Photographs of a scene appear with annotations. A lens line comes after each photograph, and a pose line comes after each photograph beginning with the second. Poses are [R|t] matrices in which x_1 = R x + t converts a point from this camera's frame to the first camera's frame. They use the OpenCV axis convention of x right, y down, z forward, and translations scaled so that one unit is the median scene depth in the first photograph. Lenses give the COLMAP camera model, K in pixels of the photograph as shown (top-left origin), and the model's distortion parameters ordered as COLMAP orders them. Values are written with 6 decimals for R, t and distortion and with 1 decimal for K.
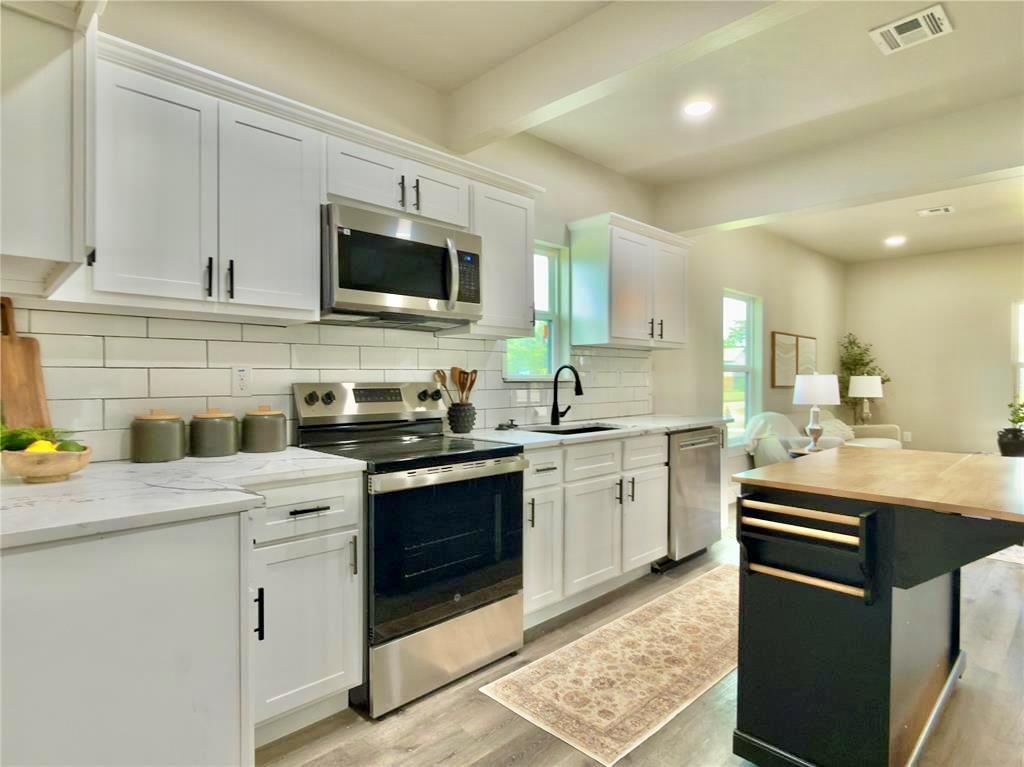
lens RADIAL K [[568.7, 0, 510.7], [0, 568.7, 386.9], [0, 0, 1]] dist [-0.001314, 0.001195]
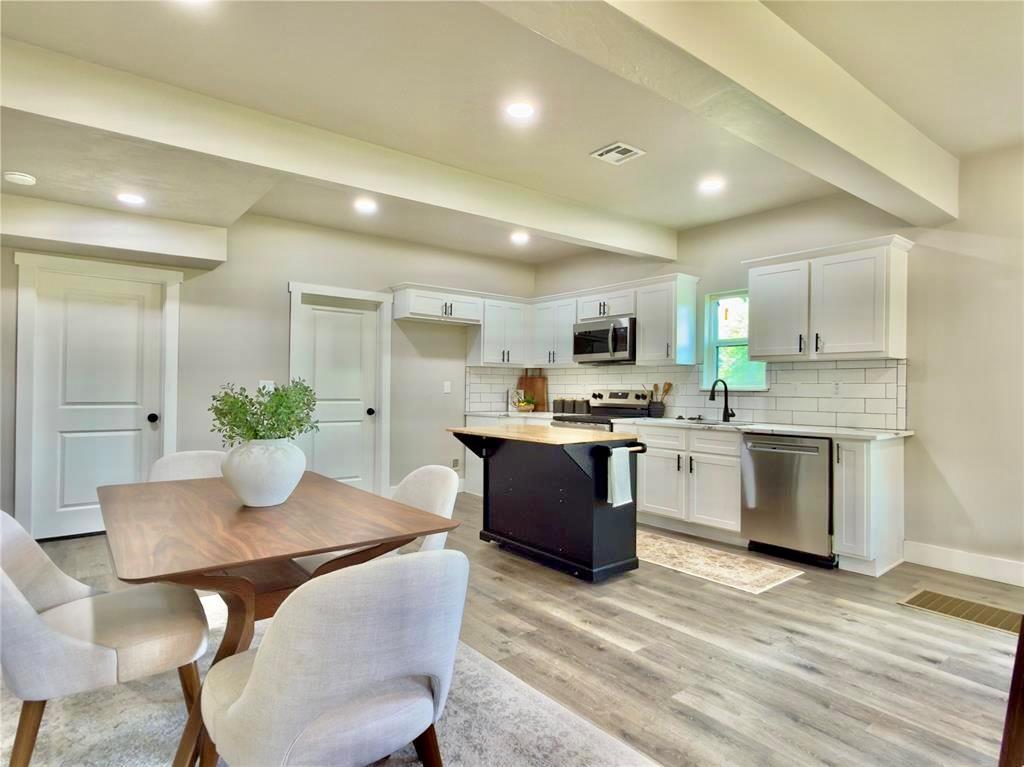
lens RADIAL K [[568.7, 0, 510.7], [0, 568.7, 386.9], [0, 0, 1]] dist [-0.001314, 0.001195]
pose [[-0.110426, -0.002151, -0.993882, 2.161752], [-0.020874, 0.999782, 0.000155, -0.012438], [0.993665, 0.020763, -0.110447, 0.877919]]
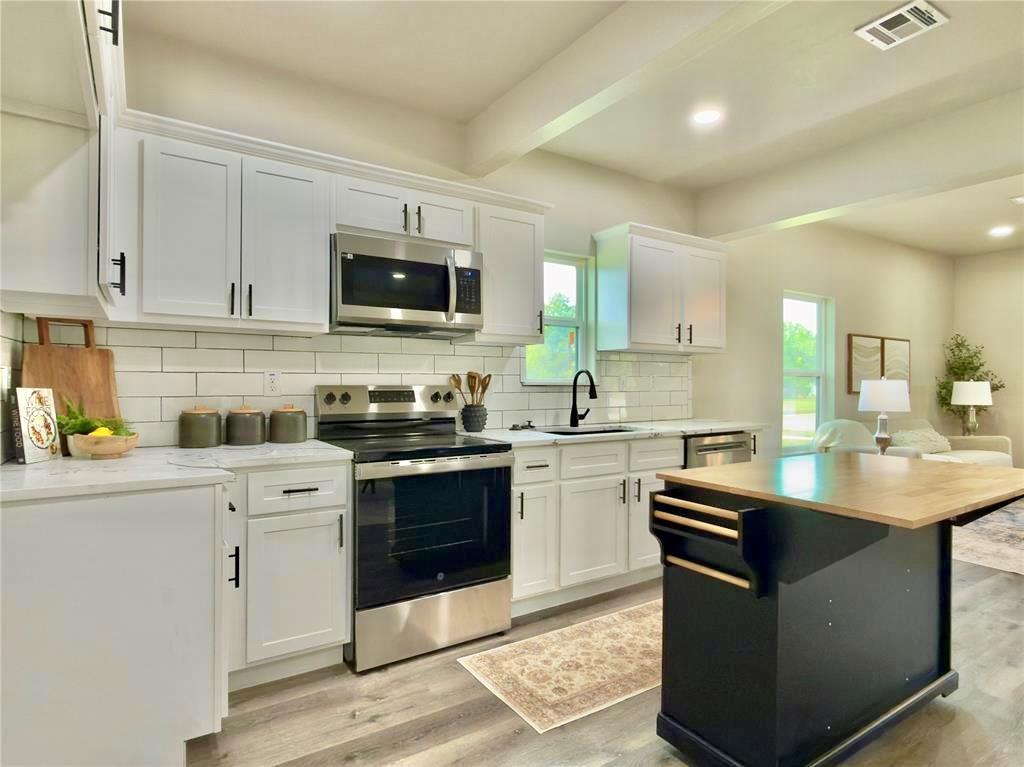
lens RADIAL K [[568.7, 0, 510.7], [0, 568.7, 386.9], [0, 0, 1]] dist [-0.001314, 0.001195]
pose [[0.981181, 0.004427, -0.193041, 0.233271], [-0.006175, 0.999945, -0.008455, 0.003816], [0.192993, 0.009488, 0.981154, -0.073621]]
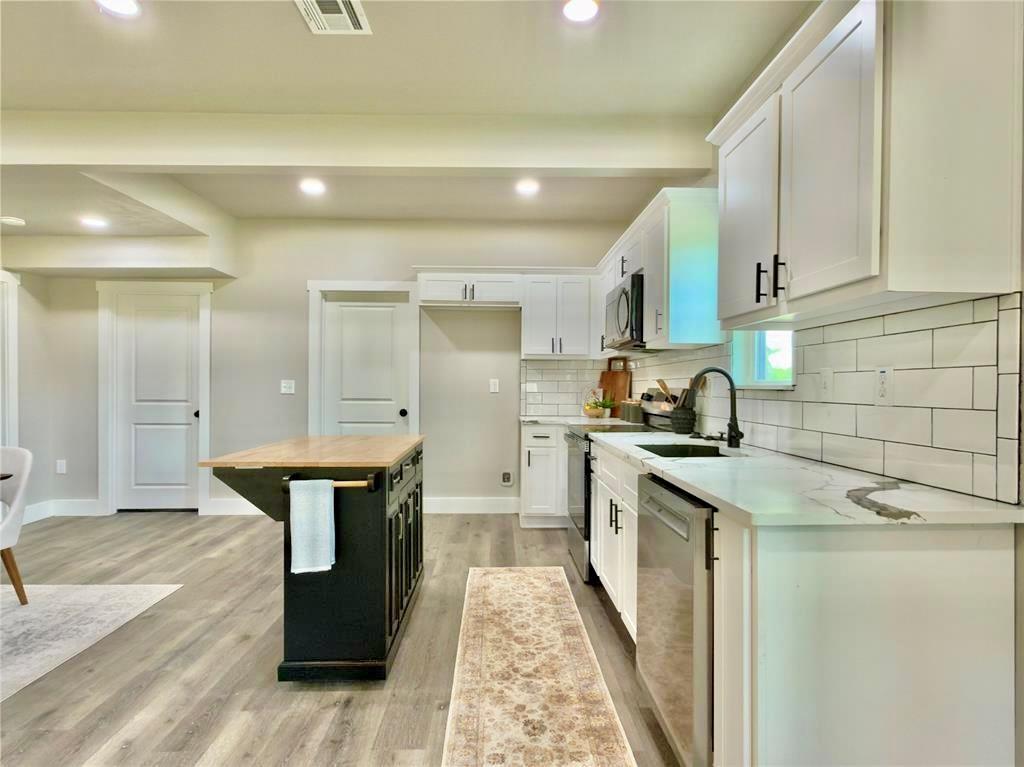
lens RADIAL K [[568.7, 0, 510.7], [0, 568.7, 386.9], [0, 0, 1]] dist [-0.001314, 0.001195]
pose [[-0.681951, 0.000692, -0.731397, 1.162669], [-0.011698, 0.999861, 0.011852, -0.025987], [0.731304, 0.016638, -0.681849, 1.823671]]
